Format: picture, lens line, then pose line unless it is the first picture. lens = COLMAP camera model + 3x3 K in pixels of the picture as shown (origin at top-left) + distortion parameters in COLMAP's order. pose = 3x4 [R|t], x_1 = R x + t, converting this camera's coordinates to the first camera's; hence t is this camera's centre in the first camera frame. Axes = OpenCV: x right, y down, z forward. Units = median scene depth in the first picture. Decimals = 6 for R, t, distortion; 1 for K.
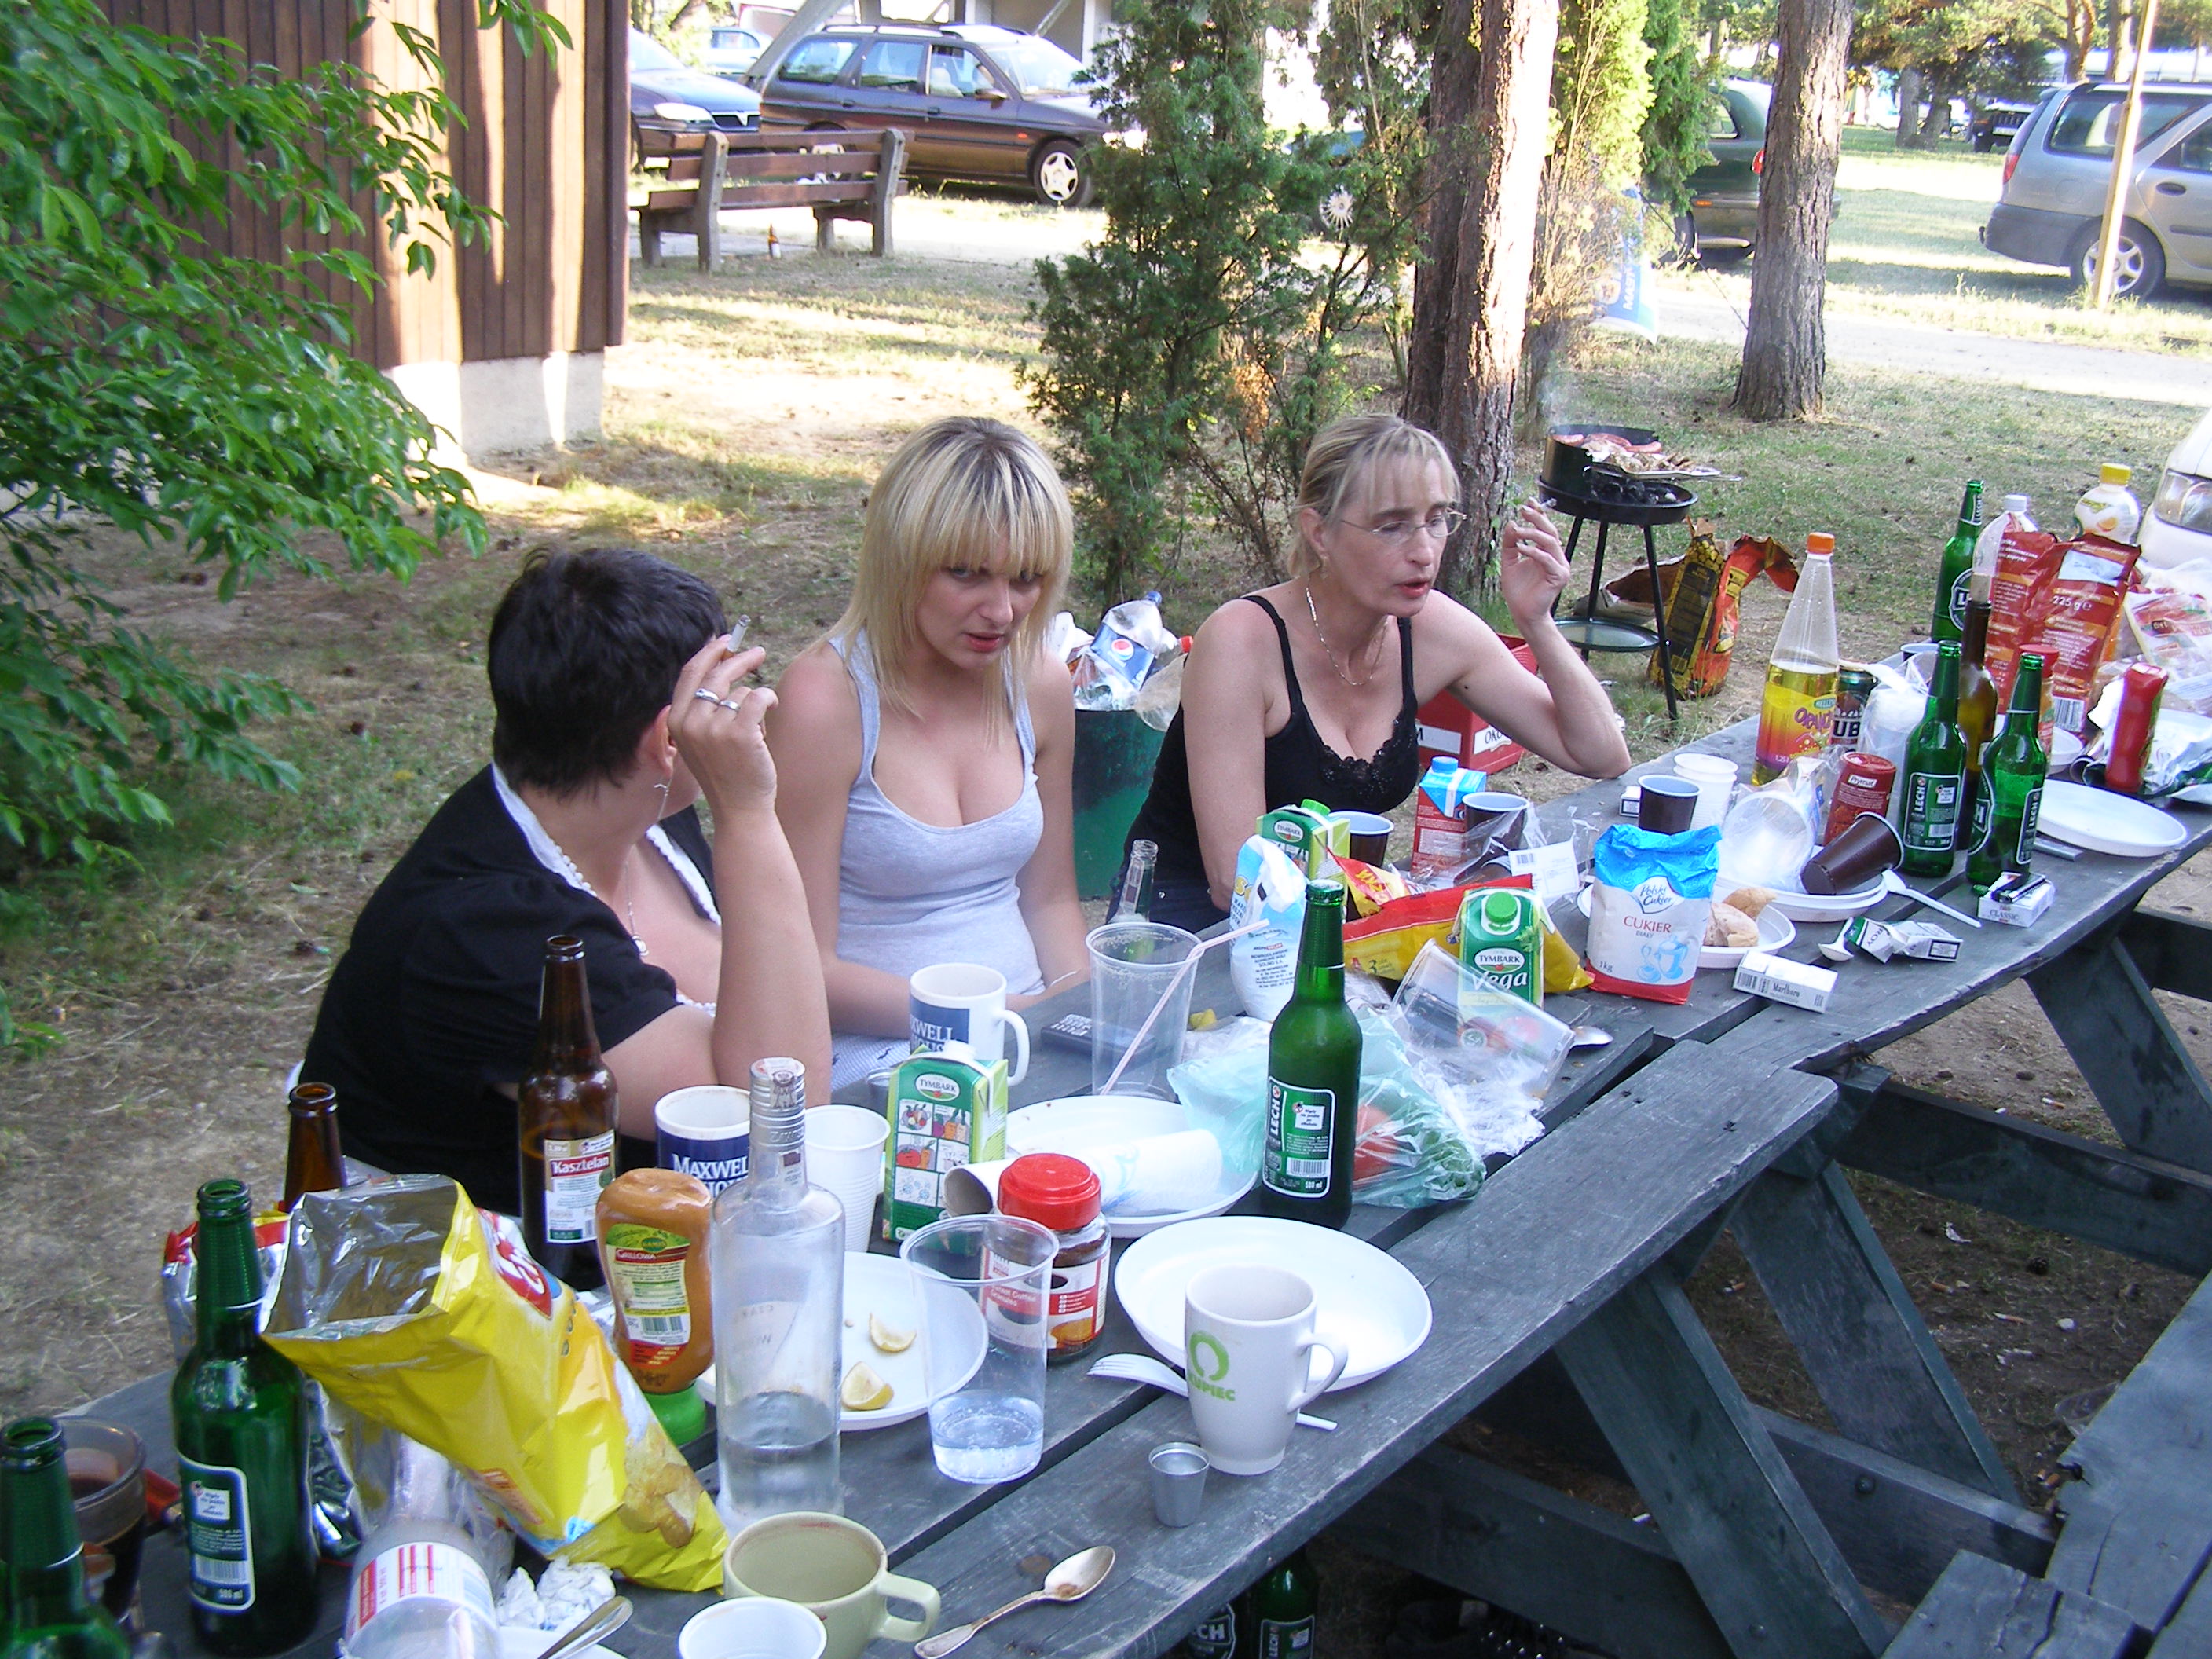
lens RADIAL K [[2513.7, 0, 1112.7], [0, 2513.7, 828.6], [0, 0, 1]] dist [-0.192829, 0.382396]
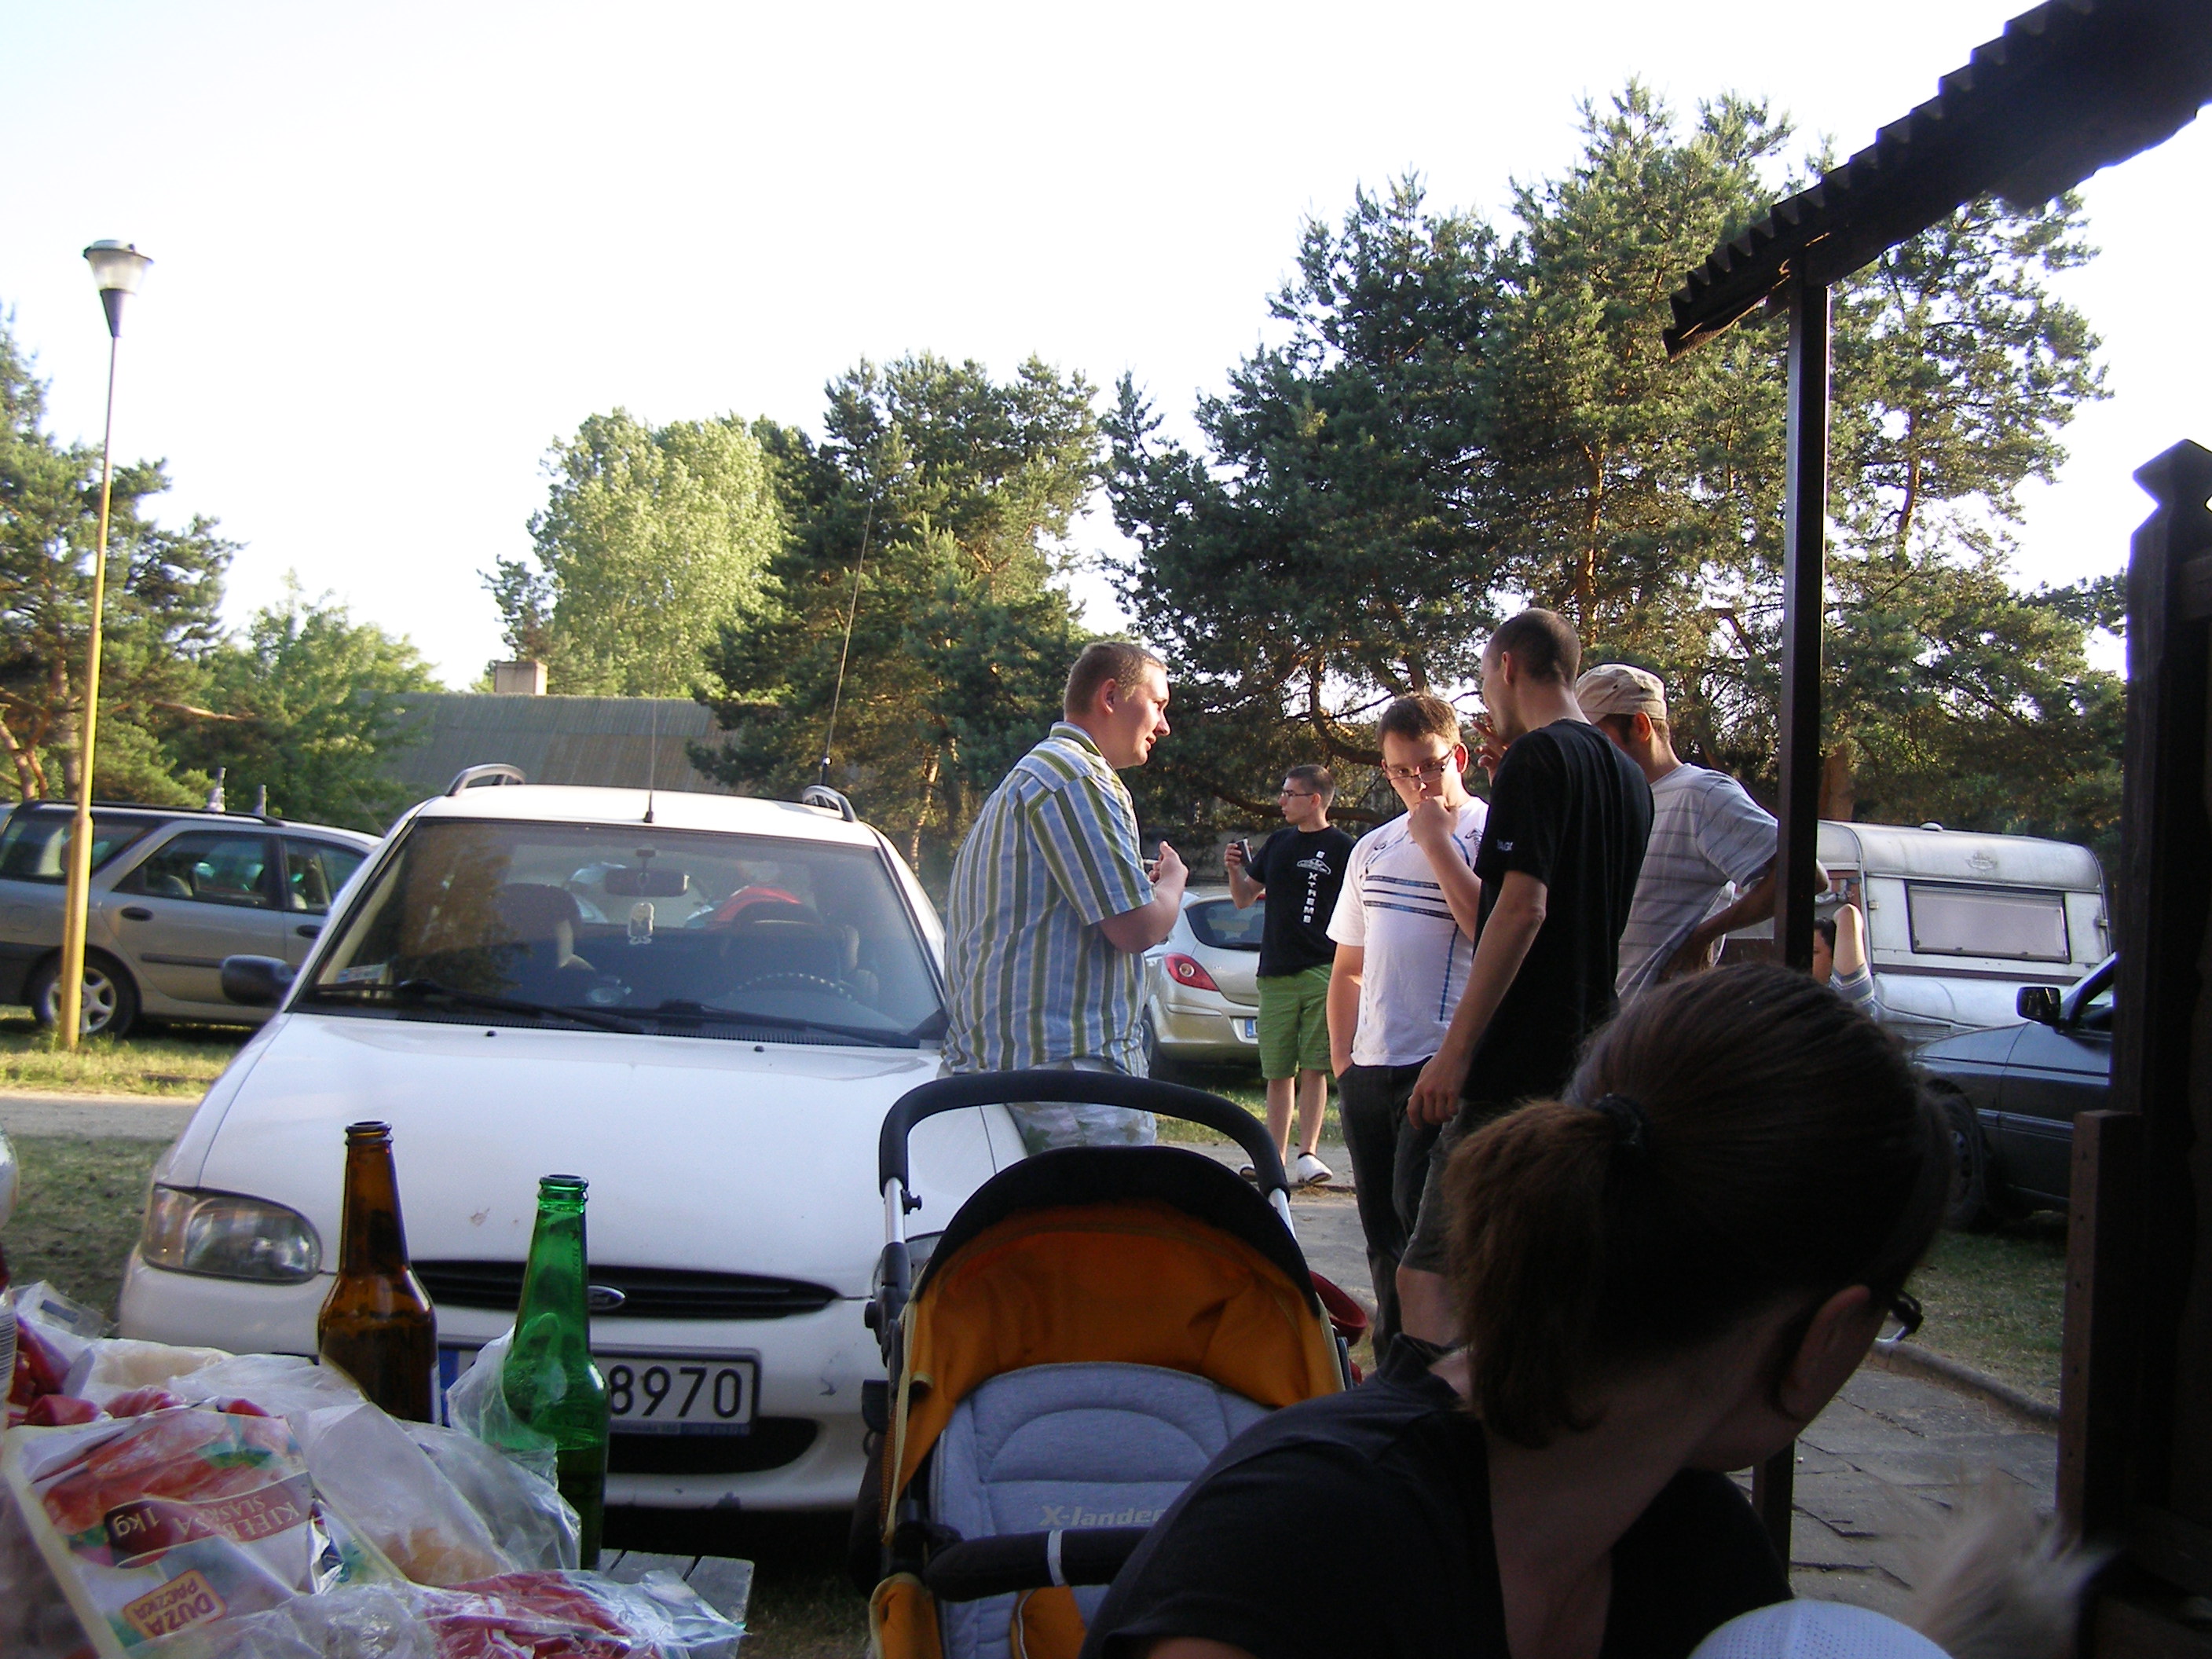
lens RADIAL K [[2513.7, 0, 1112.7], [0, 2513.7, 828.6], [0, 0, 1]] dist [-0.192829, 0.382396]
pose [[0.718057, 0.014867, 0.695826, 0.064144], [0.201597, 0.952469, -0.228388, -0.015086], [-0.666148, 0.304272, 0.680930, 0.146163]]
